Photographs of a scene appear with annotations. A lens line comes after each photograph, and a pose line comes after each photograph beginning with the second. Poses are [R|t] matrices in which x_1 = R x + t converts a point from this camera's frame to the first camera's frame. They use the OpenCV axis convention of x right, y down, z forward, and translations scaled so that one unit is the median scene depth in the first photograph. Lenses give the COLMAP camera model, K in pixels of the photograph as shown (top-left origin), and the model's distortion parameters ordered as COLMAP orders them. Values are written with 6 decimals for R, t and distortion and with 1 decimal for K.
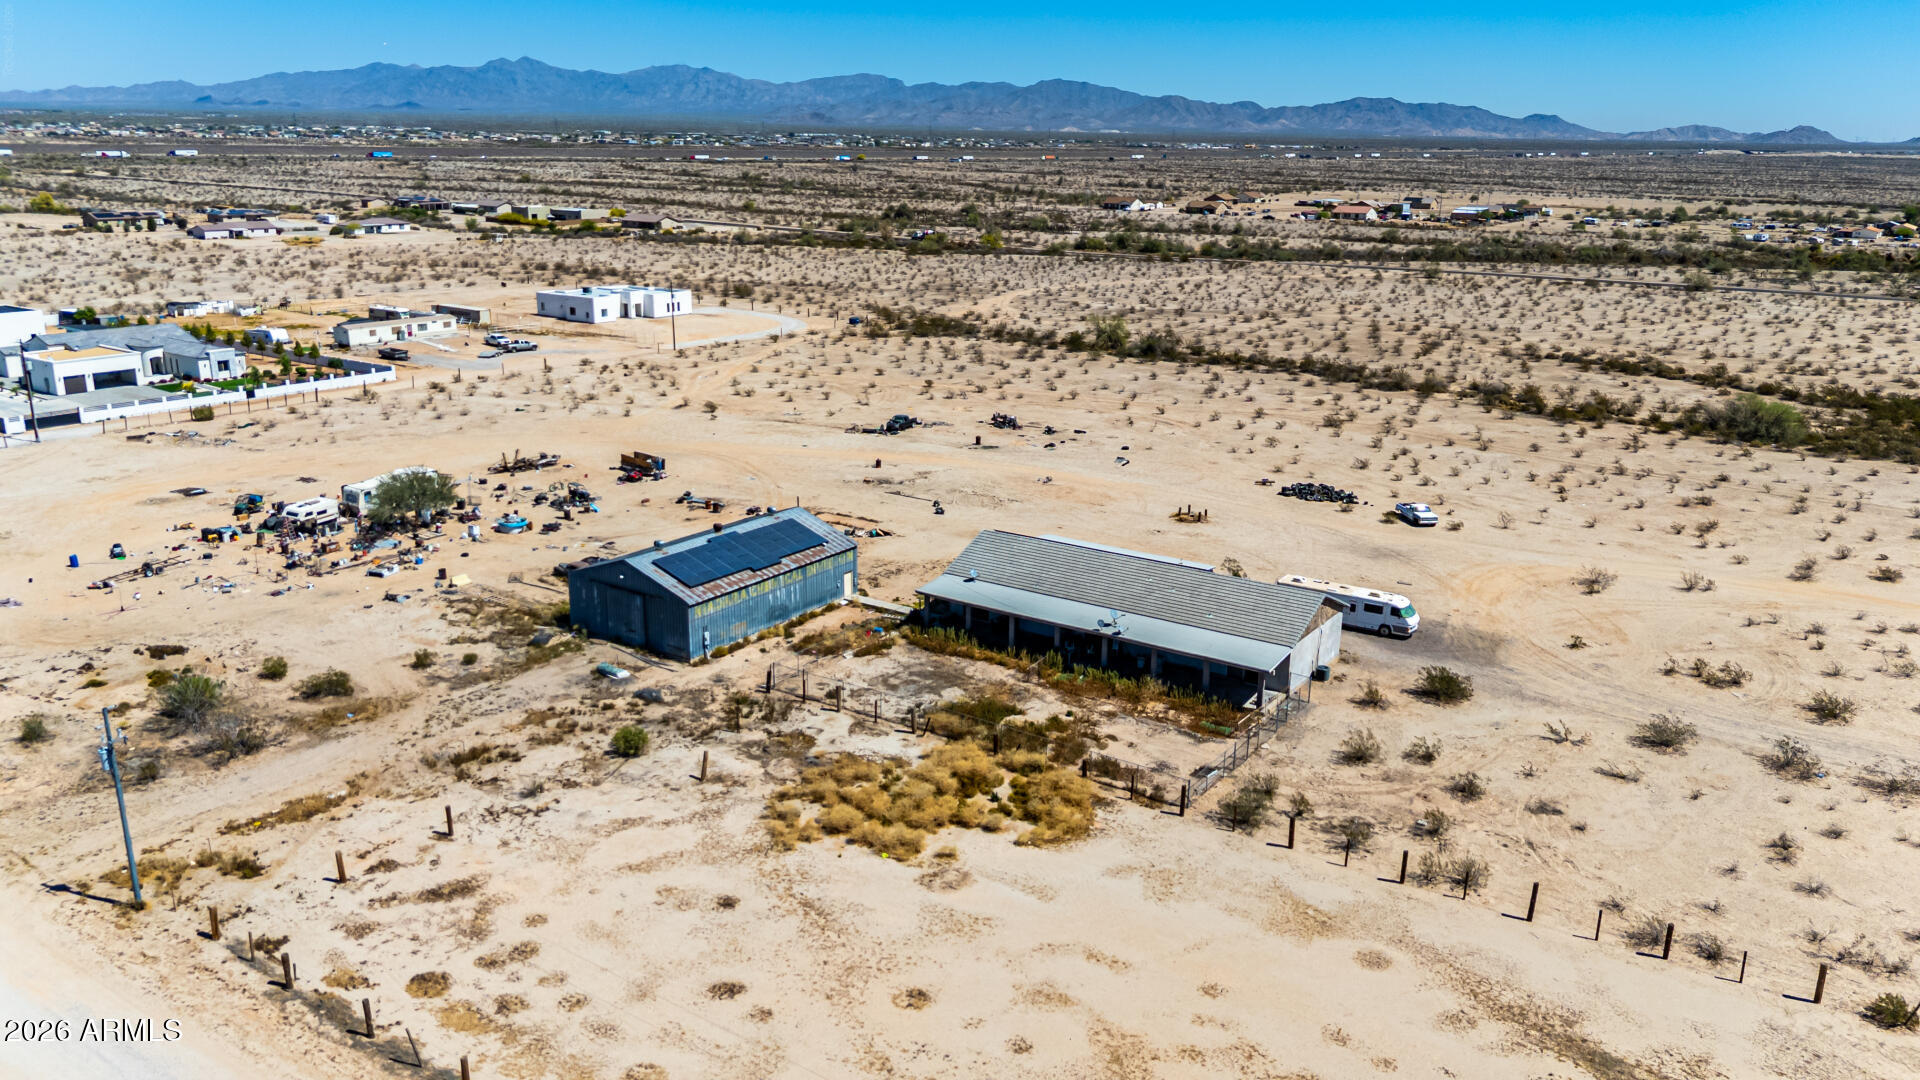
lens RADIAL K [[1408.6, 0, 964.6], [0, 1408.6, 562.5], [0, 0, 1]] dist [0.079904, -0.087628]
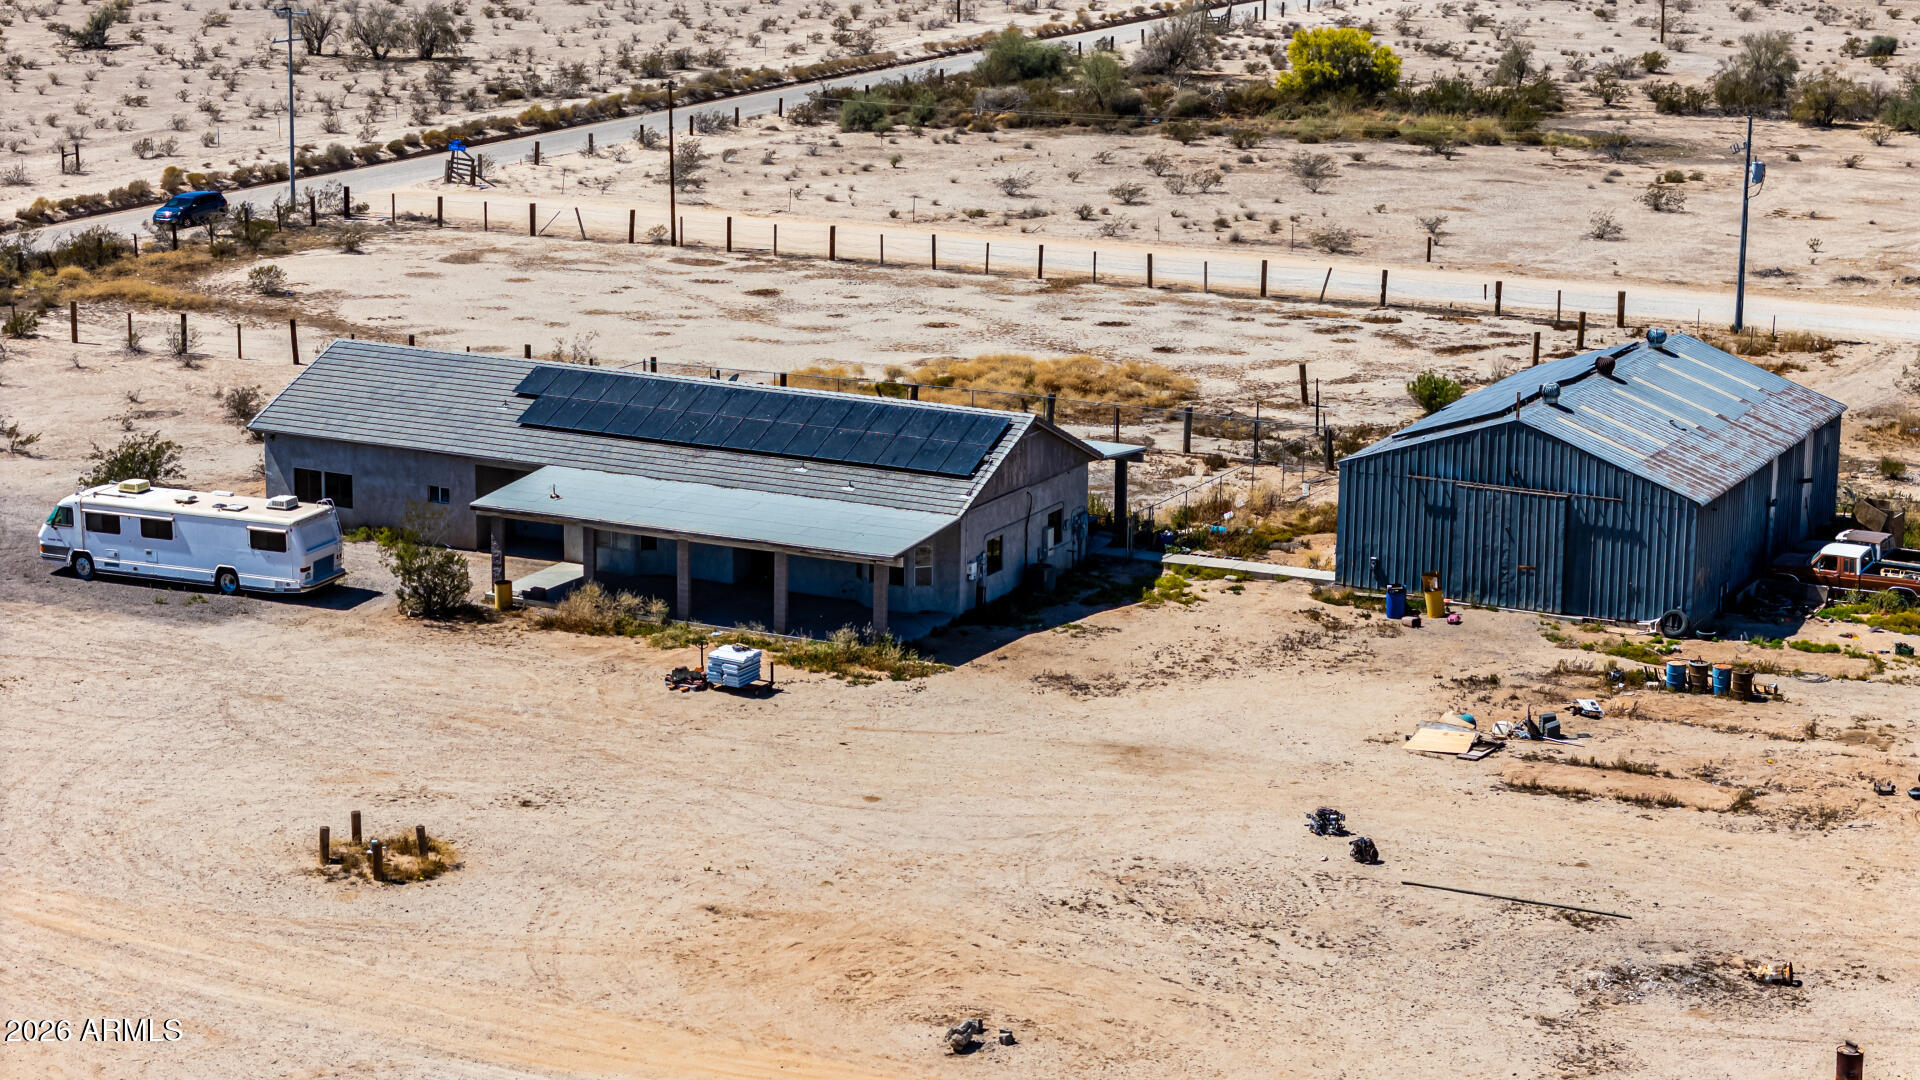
lens RADIAL K [[3858.5, 0, 960.0], [0, 3858.5, 540.0], [0, 0, 1]] dist [-0.074523, 0.375639]
pose [[-0.991581, -0.000330, -0.129489, 0.199984], [-0.064845, 0.866839, 0.494353, -0.602303], [0.112083, 0.498587, -0.859563, 2.176799]]
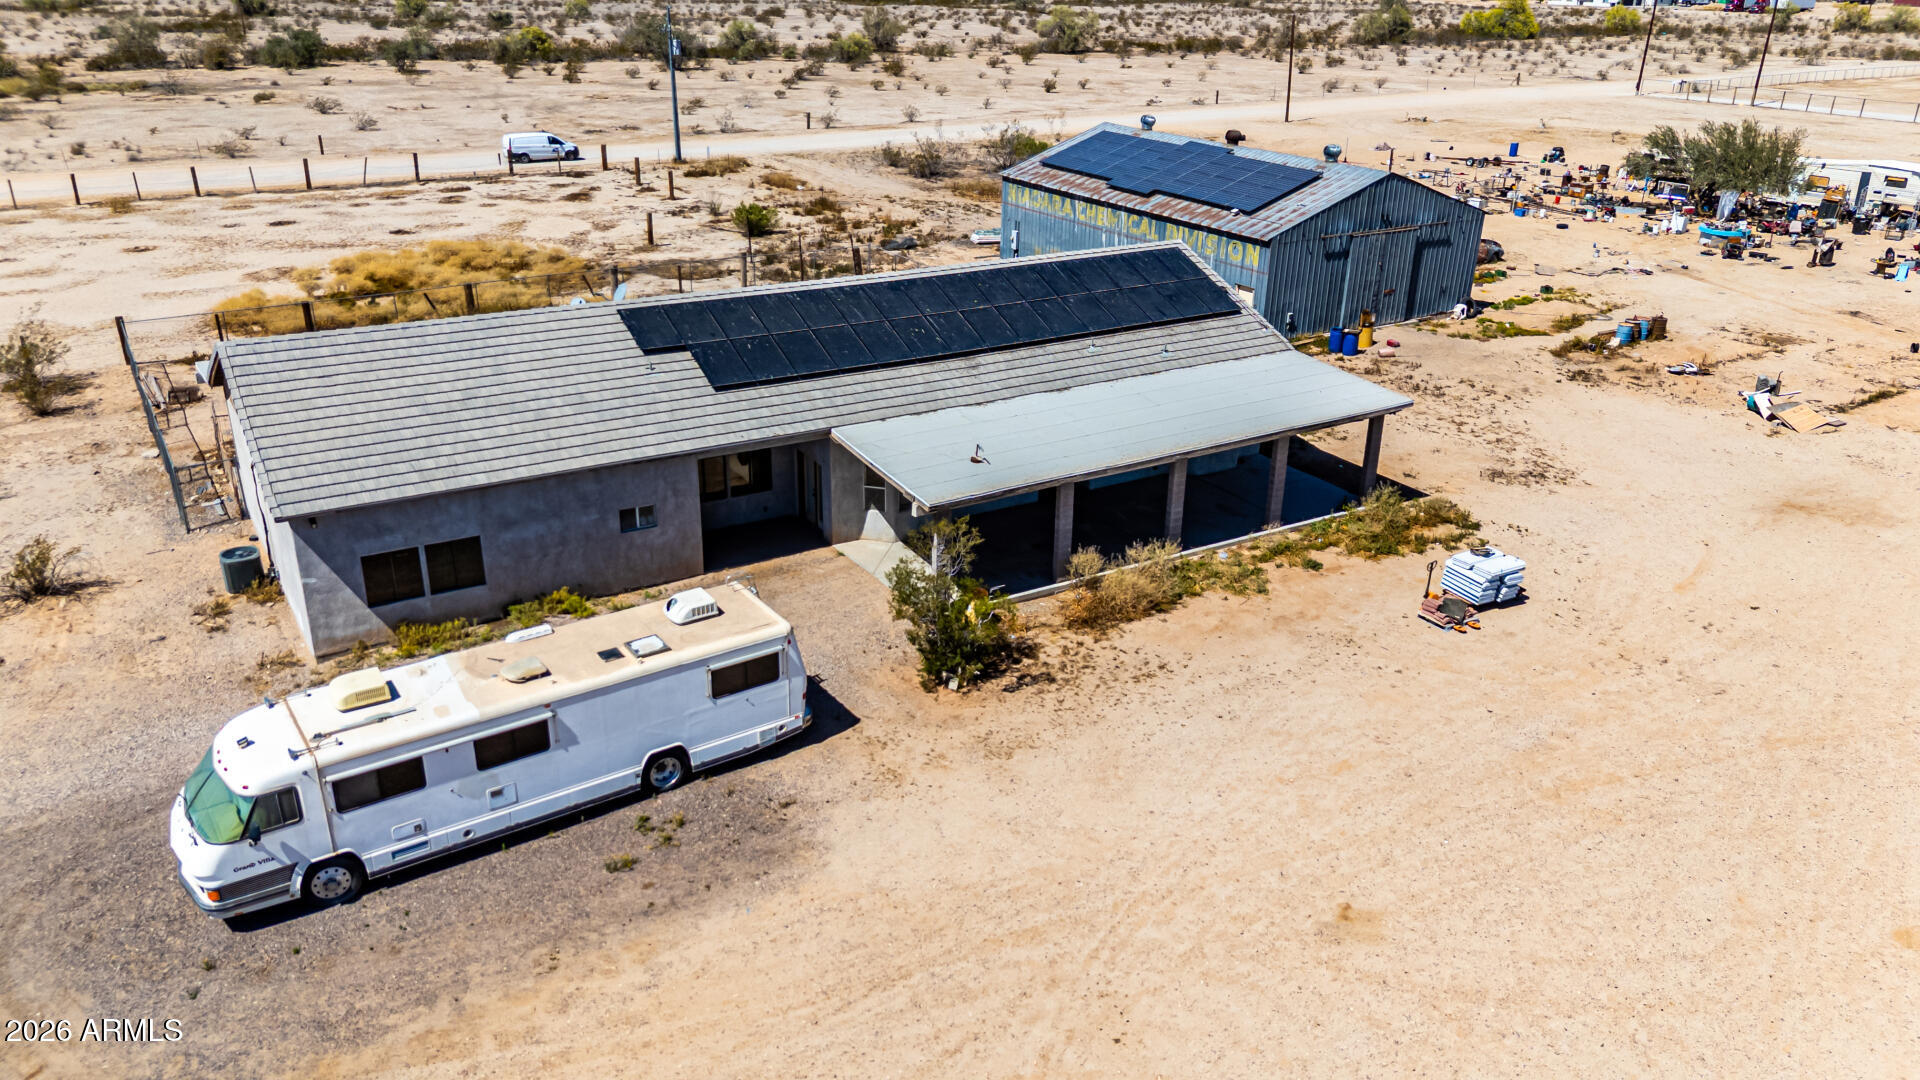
lens RADIAL K [[1408.6, 0, 964.6], [0, 1408.6, 562.5], [0, 0, 1]] dist [0.079904, -0.087628]
pose [[-0.406205, 0.344150, -0.846497, 0.456988], [-0.290253, 0.829798, 0.476644, -0.134700], [0.866459, 0.439314, -0.237177, 1.185597]]
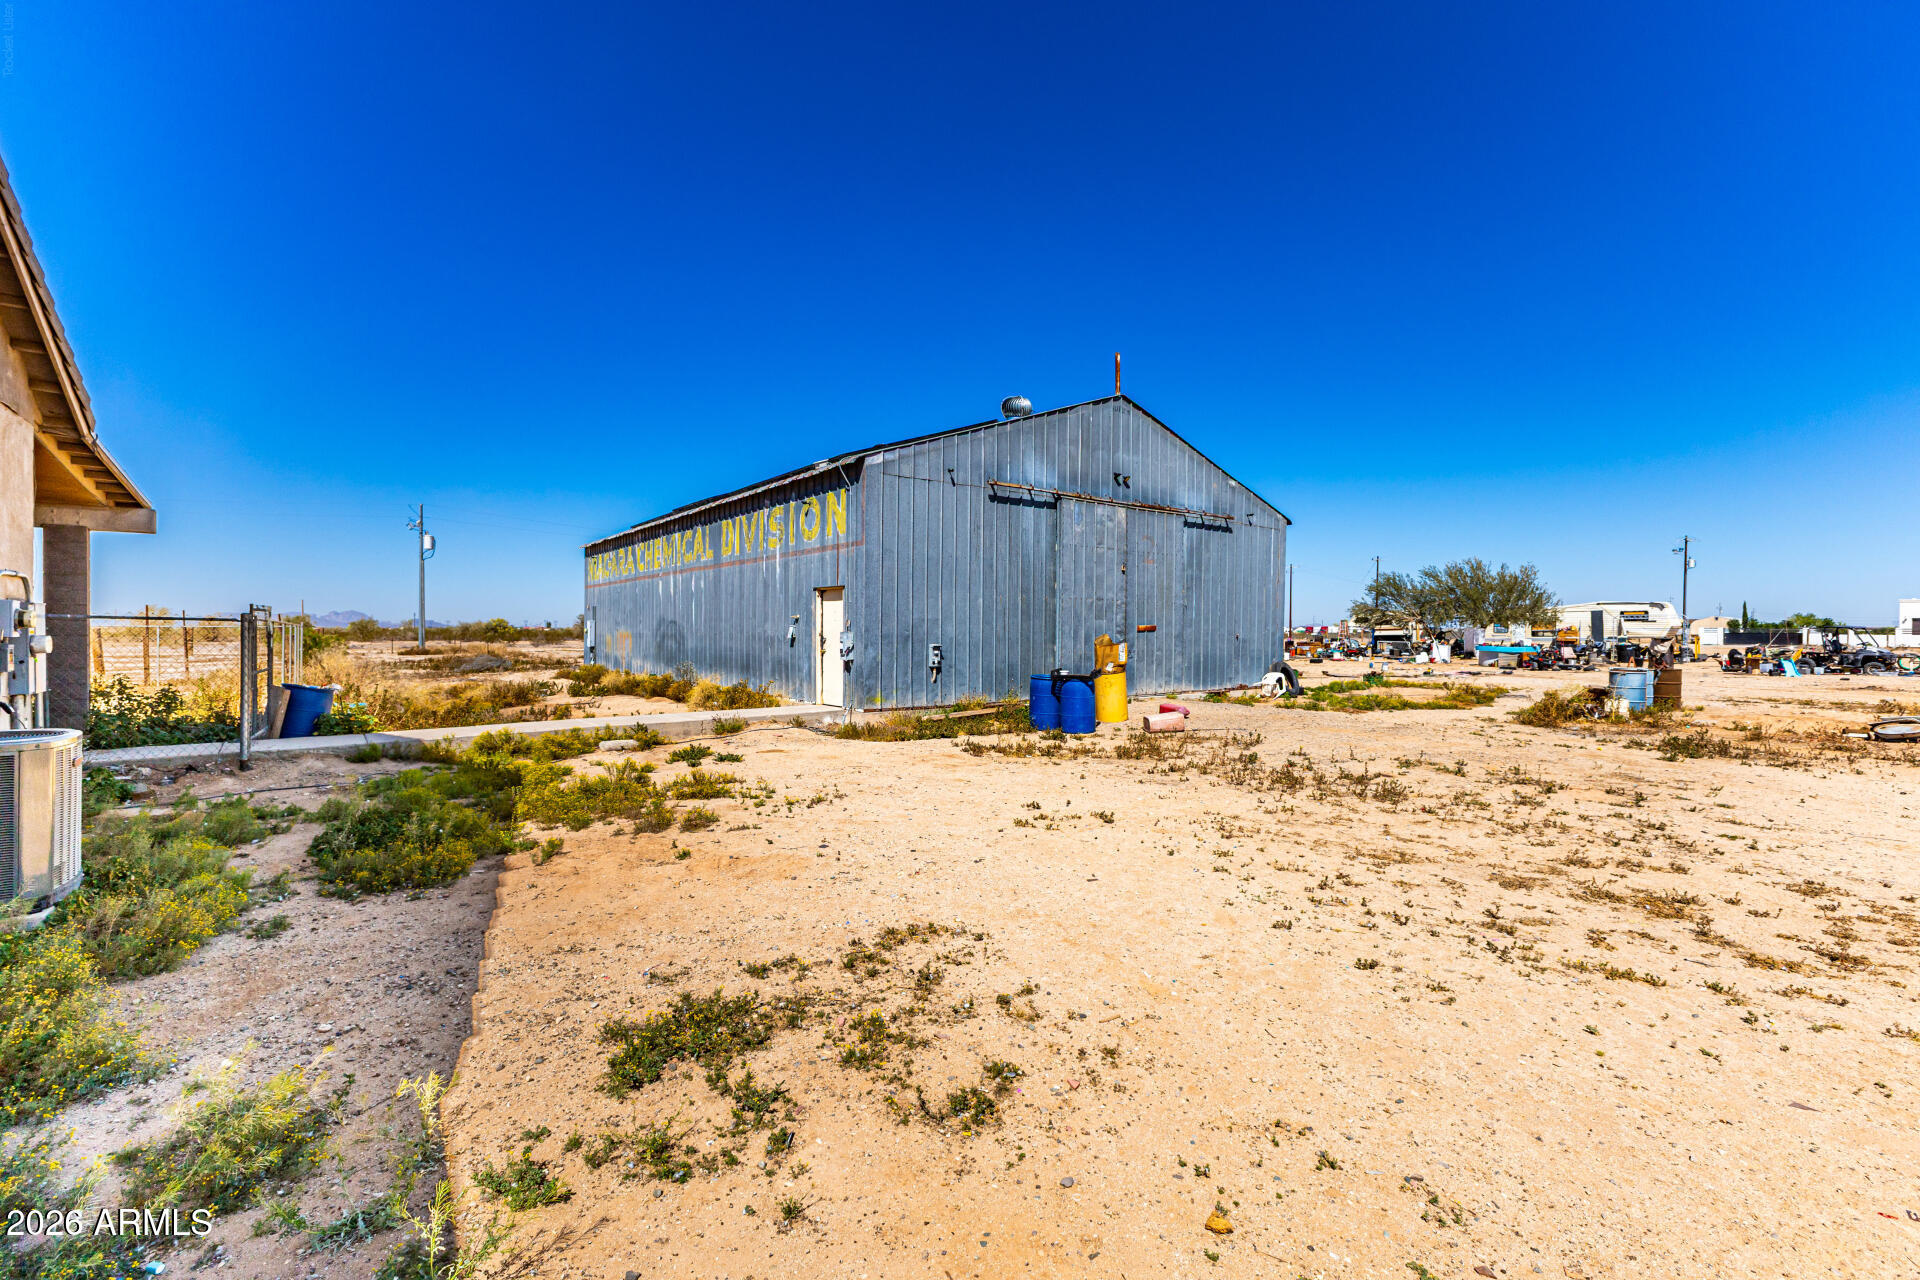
lens RADIAL K [[830.3, 0, 960.0], [0, 830.3, 640.0], [0, 0, 1]] dist [0.005788, 0.000553]
pose [[-0.324782, -0.010127, -0.945735, 0.035805], [-0.286640, 0.953968, 0.088222, -0.003392], [0.901307, 0.299738, -0.312734, 1.169433]]
